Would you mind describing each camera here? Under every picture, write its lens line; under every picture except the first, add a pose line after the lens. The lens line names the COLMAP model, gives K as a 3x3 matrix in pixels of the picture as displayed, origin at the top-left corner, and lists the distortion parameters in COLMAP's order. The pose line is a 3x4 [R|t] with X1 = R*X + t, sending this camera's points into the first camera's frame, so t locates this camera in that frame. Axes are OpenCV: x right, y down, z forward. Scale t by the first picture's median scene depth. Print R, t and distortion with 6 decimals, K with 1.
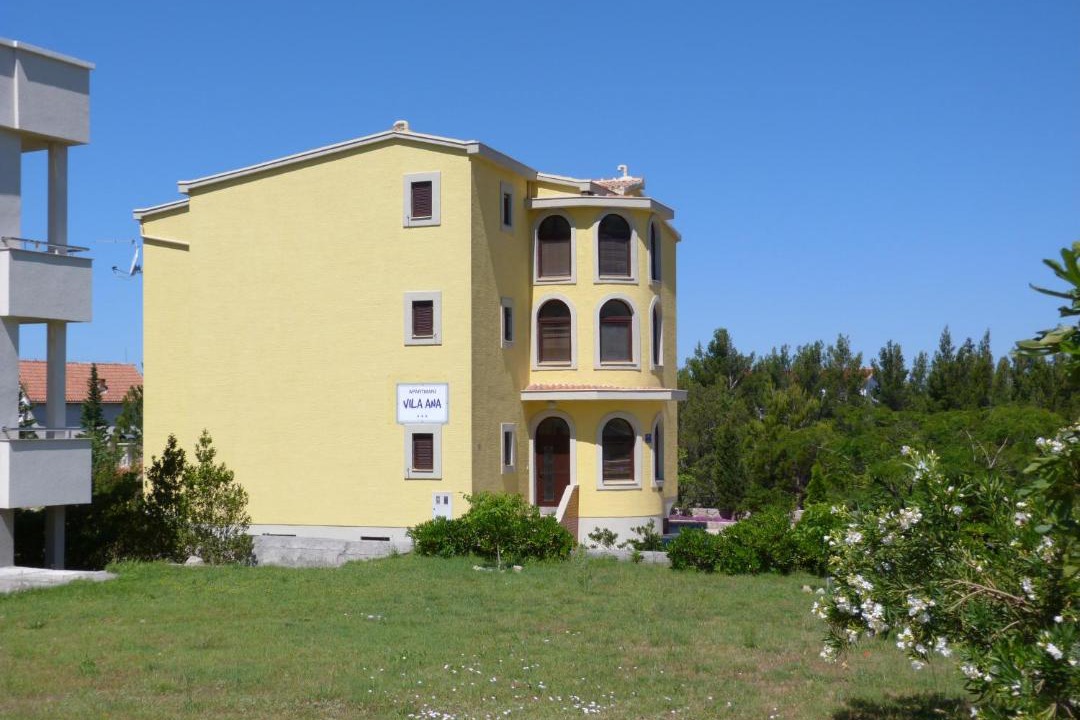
lens RADIAL K [[1423.9, 0, 507.8], [0, 1423.9, 361.5], [0, 0, 1]] dist [-0.014232, 0.007666]
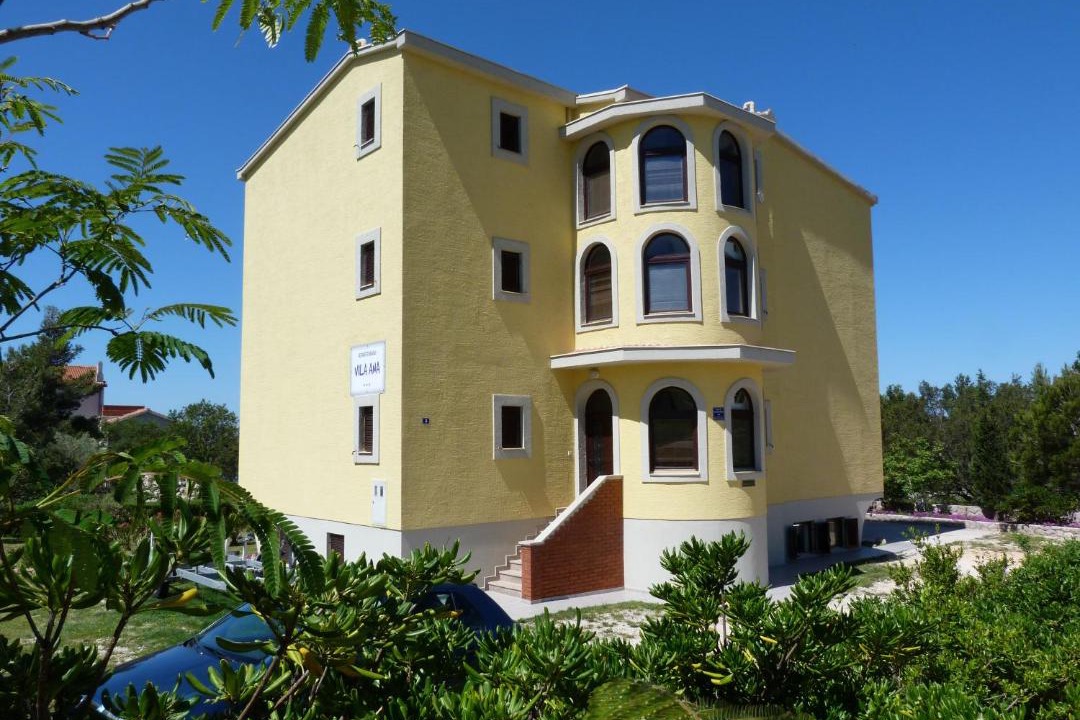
lens RADIAL K [[817.7, 0, 528.6], [0, 817.7, 362.7], [0, 0, 1]] dist [-0.023521, 0.006167]
pose [[0.875006, -0.051078, -0.481410, 0.220017], [0.025533, 0.997904, -0.059469, 0.050745], [0.483438, 0.039744, 0.874476, 0.585286]]
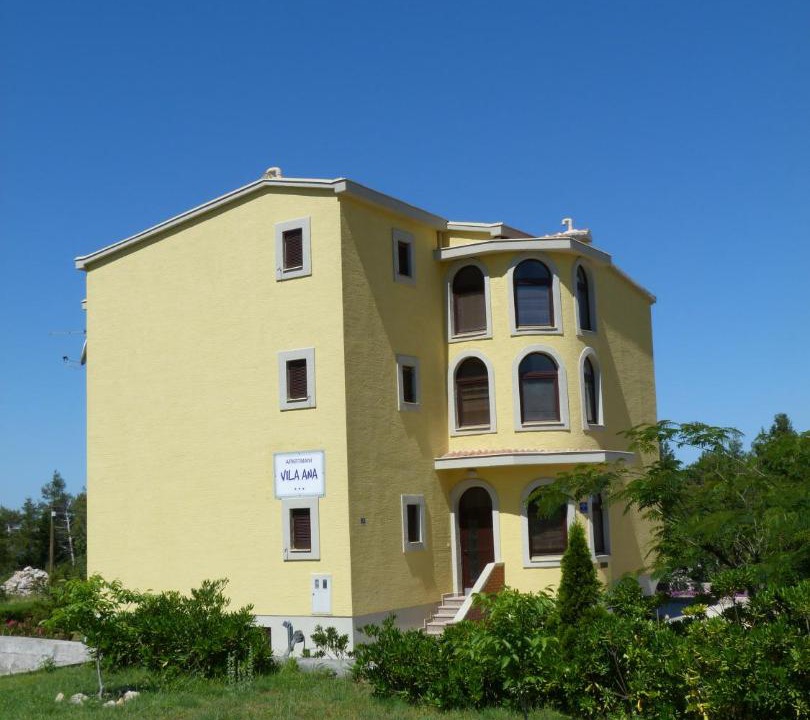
lens RADIAL K [[1135.1, 0, 406.1], [0, 1135.1, 380.0], [0, 0, 1]] dist [-0.028703, 0.015740]
pose [[0.978381, -0.055190, -0.199311, 0.136895], [0.040110, 0.996073, -0.078926, 0.026620], [0.202884, 0.069225, 0.976753, 0.288901]]
